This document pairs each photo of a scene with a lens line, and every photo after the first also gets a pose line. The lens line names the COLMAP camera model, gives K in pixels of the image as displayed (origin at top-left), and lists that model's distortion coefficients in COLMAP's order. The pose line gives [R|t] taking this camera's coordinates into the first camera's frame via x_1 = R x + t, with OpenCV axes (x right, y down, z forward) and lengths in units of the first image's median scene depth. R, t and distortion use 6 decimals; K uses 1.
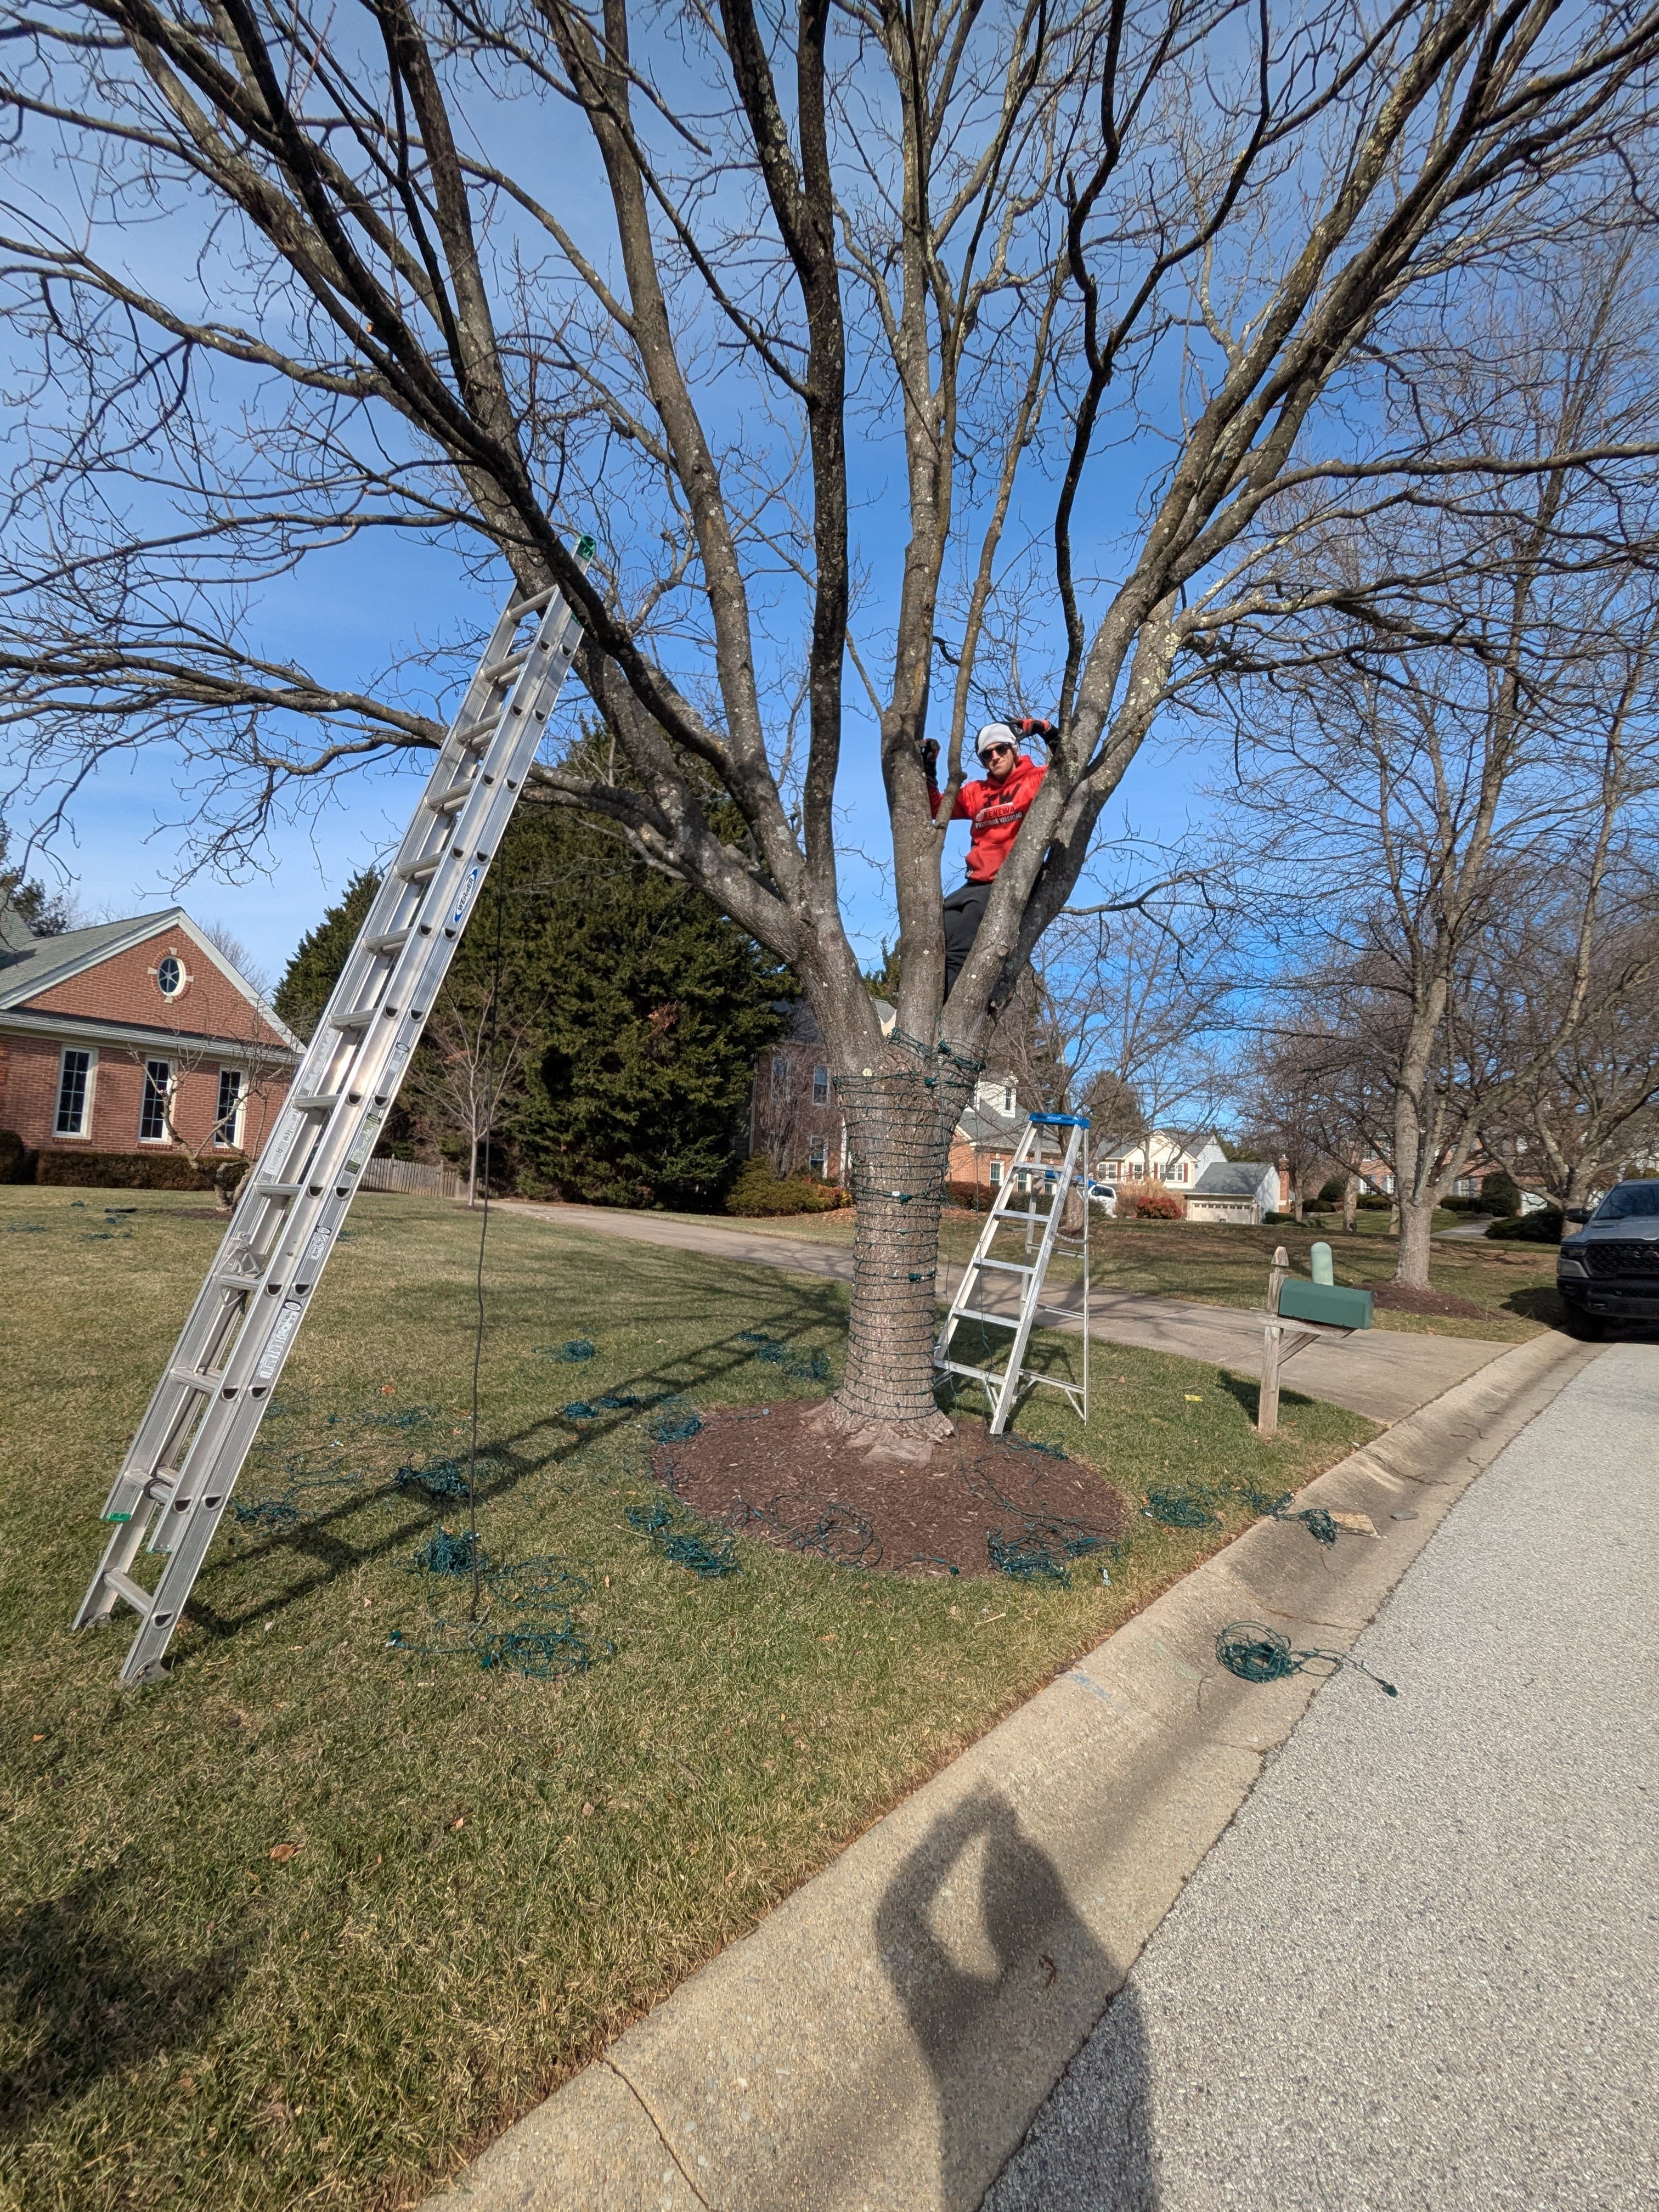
lens RADIAL K [[1073.1, 0, 831.1], [0, 1073.1, 1096.3], [0, 0, 1]] dist [0.023778, -0.013440]
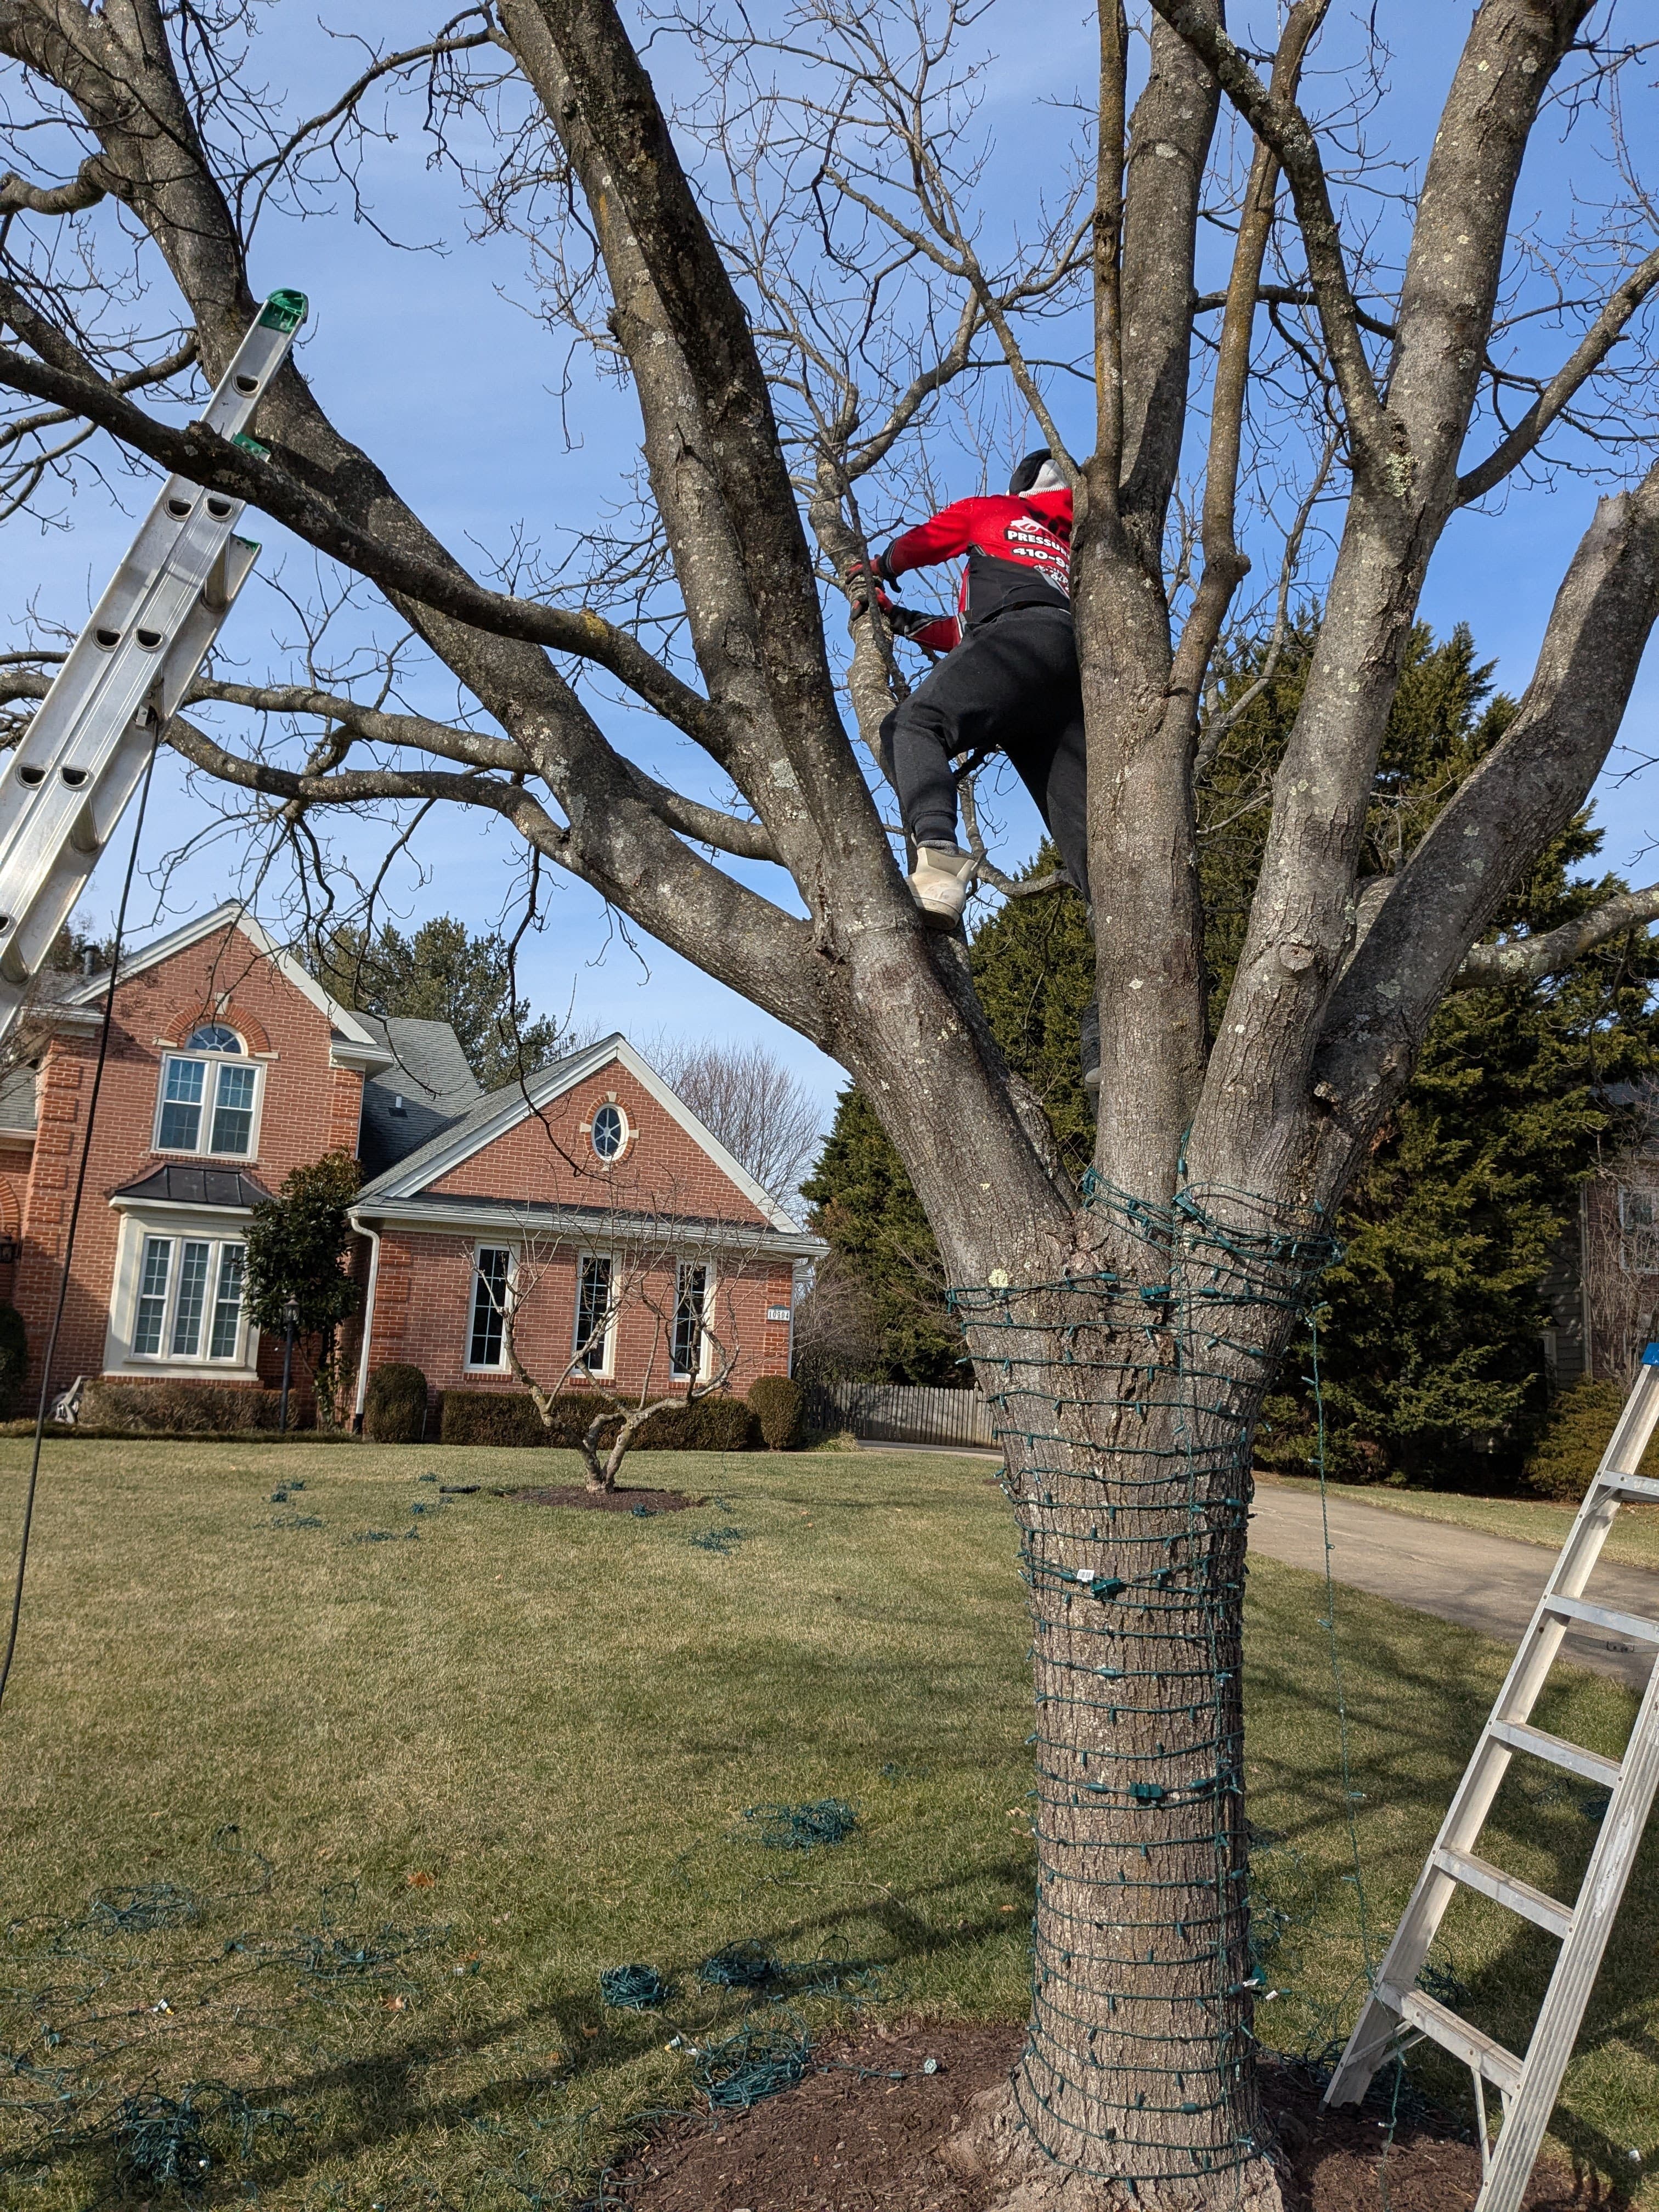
lens RADIAL K [[1764.8, 0, 865.5], [0, 1764.8, 1066.0], [0, 0, 1]] dist [0.064797, -0.093421]
pose [[0.863235, -0.100145, -0.494768, 0.285030], [0.043773, 0.991282, -0.124271, -0.017599], [0.502900, 0.085618, 0.860094, 0.300170]]
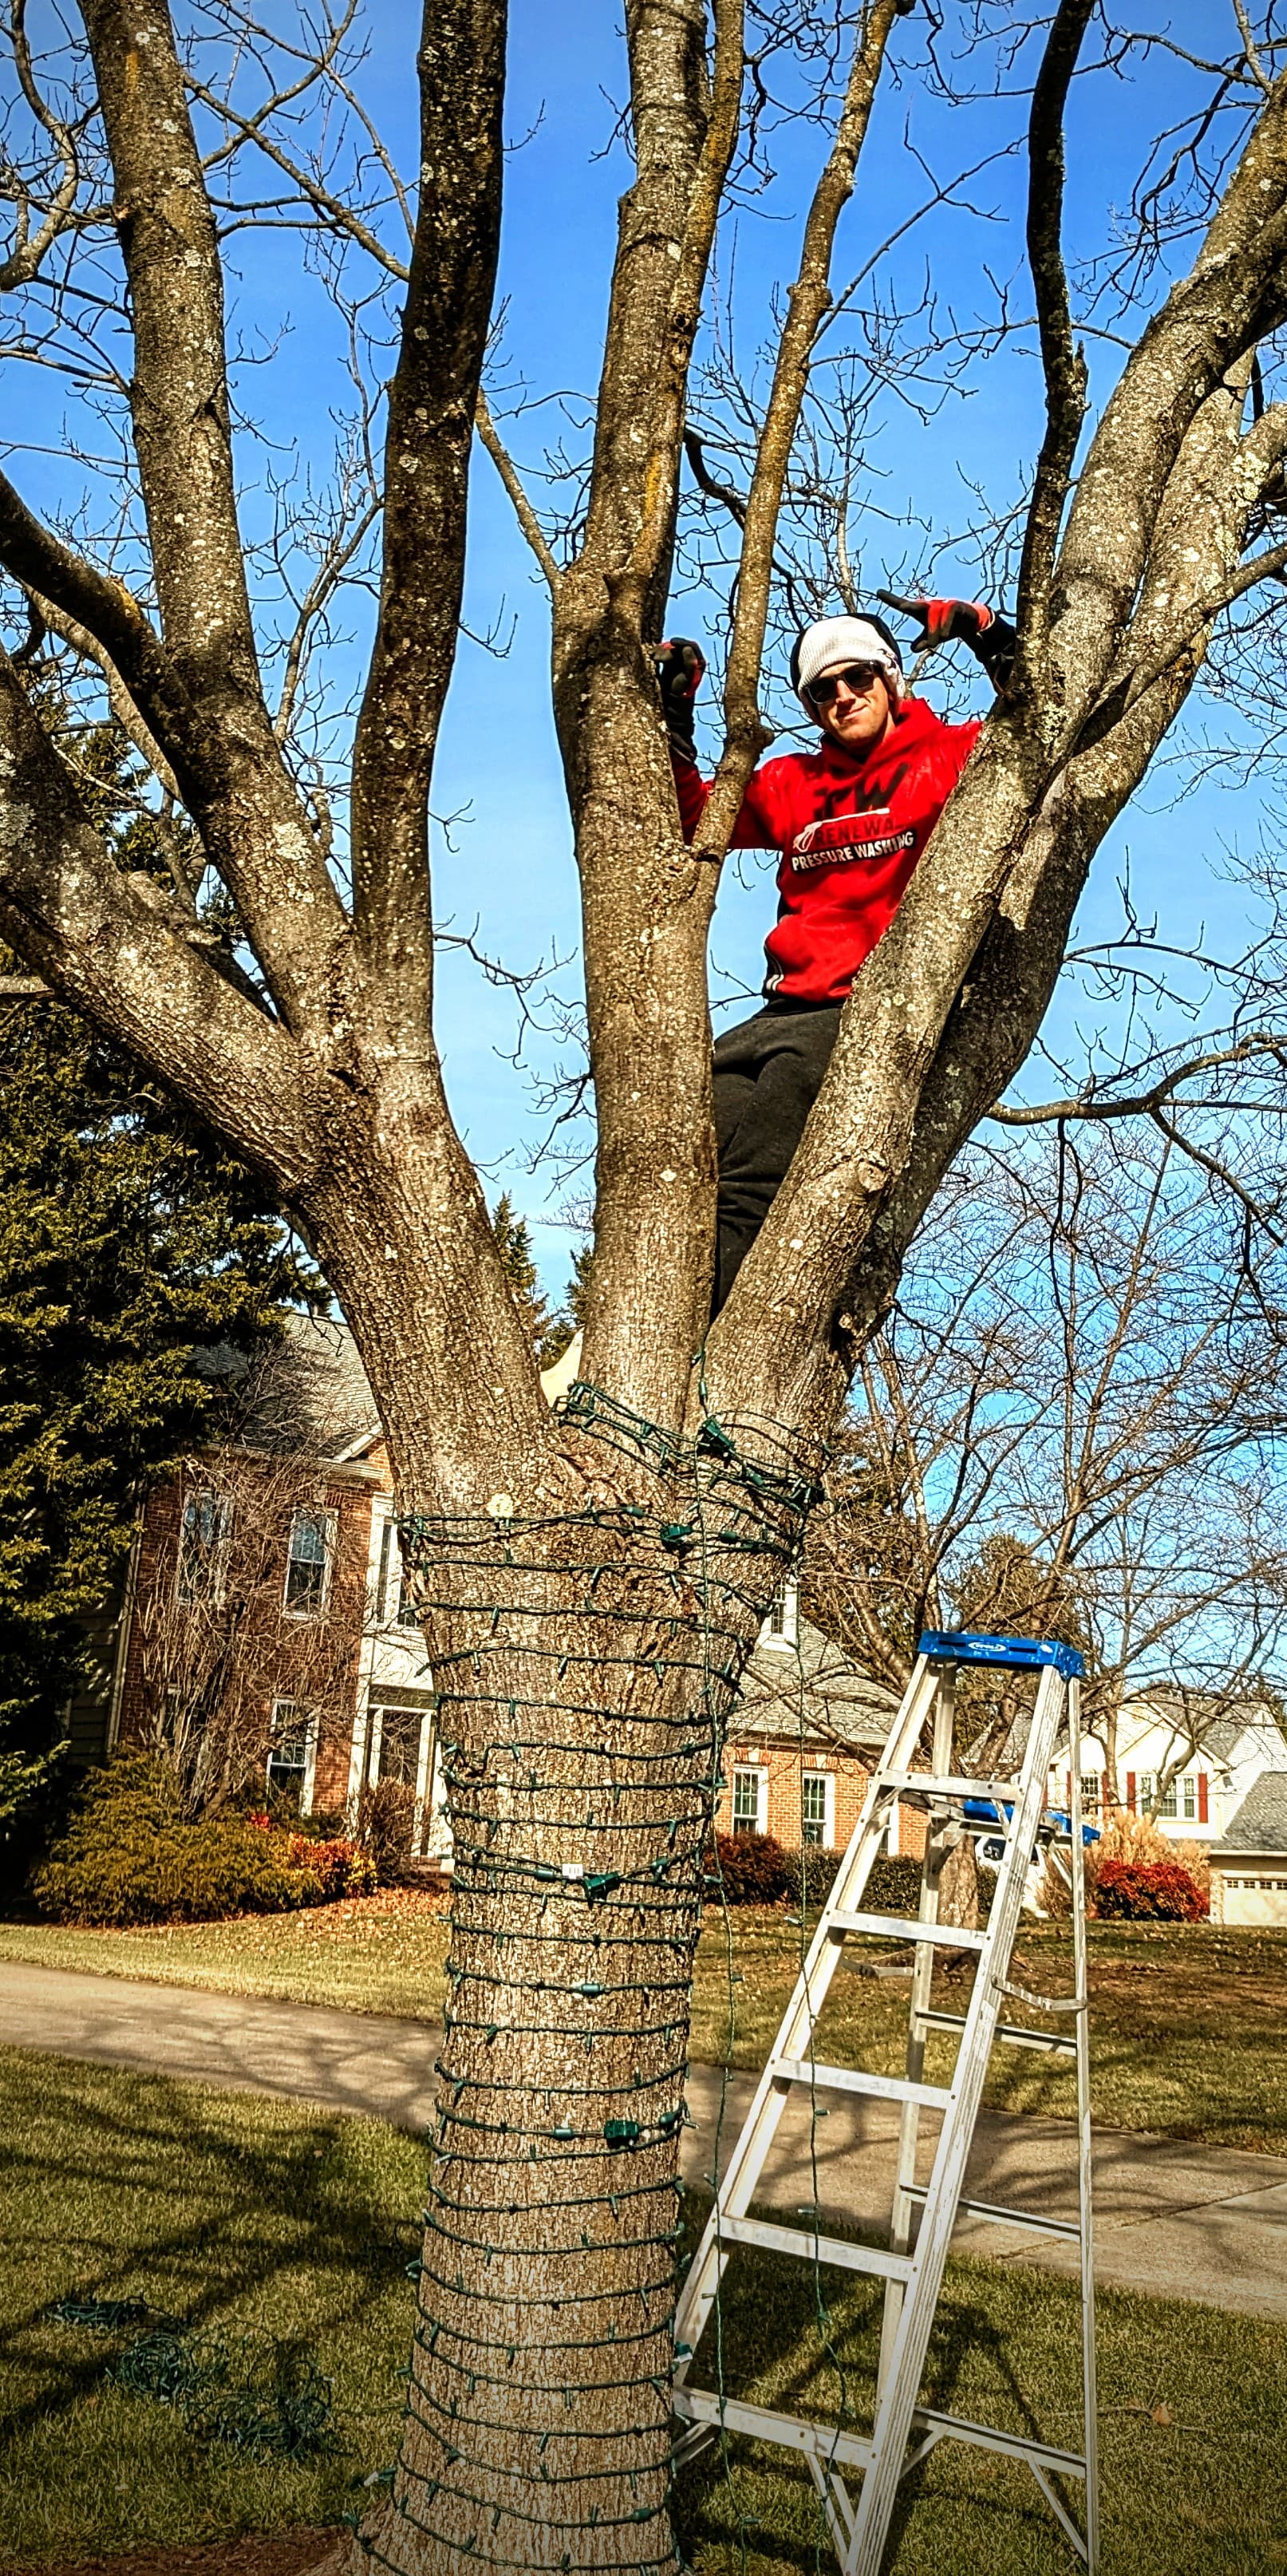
lens RADIAL K [[2576.7, 0, 737.7], [0, 2576.7, 1004.0], [0, 0, 1]] dist [0.075391, -0.125806]
pose [[0.987870, 0.043331, 0.149113, -0.019188], [-0.008848, 0.974424, -0.224543, 0.005791], [-0.155029, 0.220500, 0.962988, 0.112341]]
